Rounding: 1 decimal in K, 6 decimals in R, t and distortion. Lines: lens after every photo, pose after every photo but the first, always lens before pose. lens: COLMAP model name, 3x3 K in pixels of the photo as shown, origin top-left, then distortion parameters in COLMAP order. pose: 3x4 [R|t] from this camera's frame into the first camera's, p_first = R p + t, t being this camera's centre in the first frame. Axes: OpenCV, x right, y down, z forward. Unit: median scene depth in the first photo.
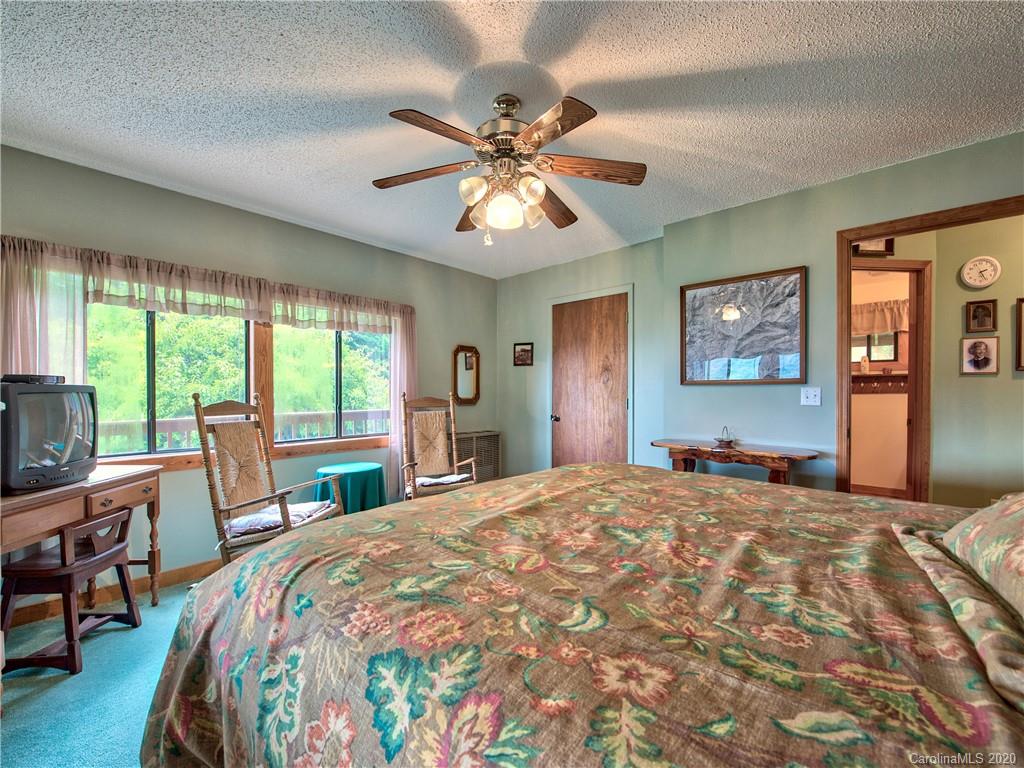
lens RADIAL K [[406.7, 0, 512.1], [0, 406.7, 394.4], [0, 0, 1]] dist [-0.021687, -0.000425]
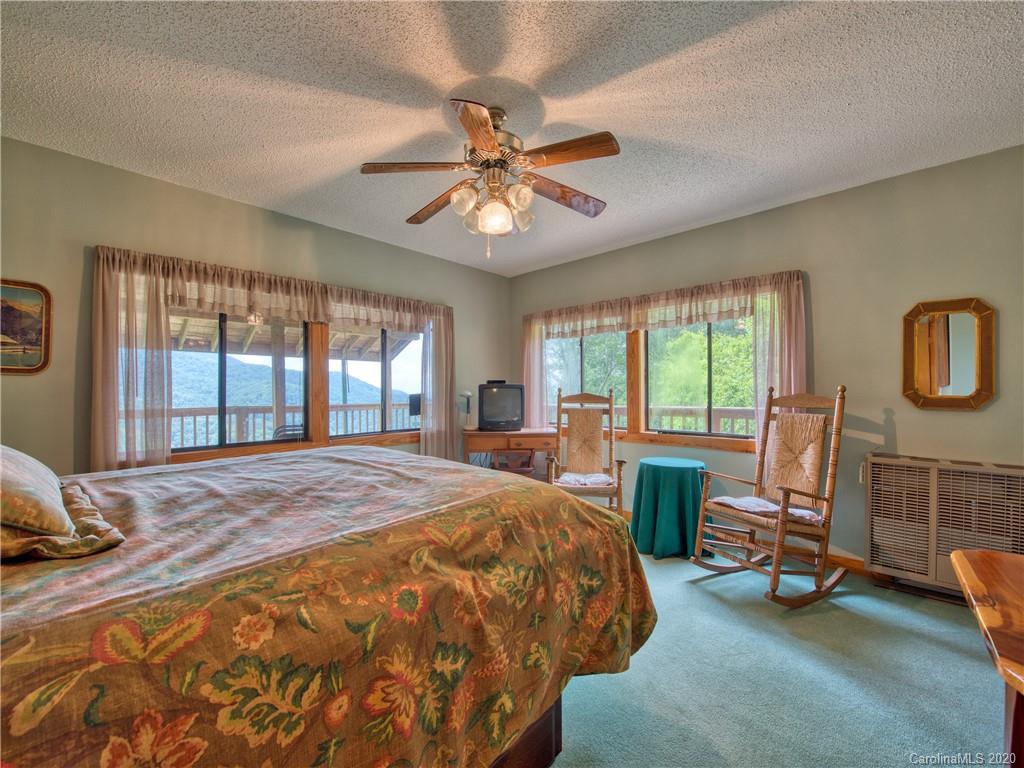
lens RADIAL K [[404.9, 0, 511.6], [0, 404.9, 385.3], [0, 0, 1]] dist [-0.018761, -0.000968]
pose [[-0.003025, -0.006912, -0.999972, 0.619321], [-0.004534, 0.999966, -0.006898, -0.000641], [0.999985, 0.004513, -0.003056, 0.621722]]
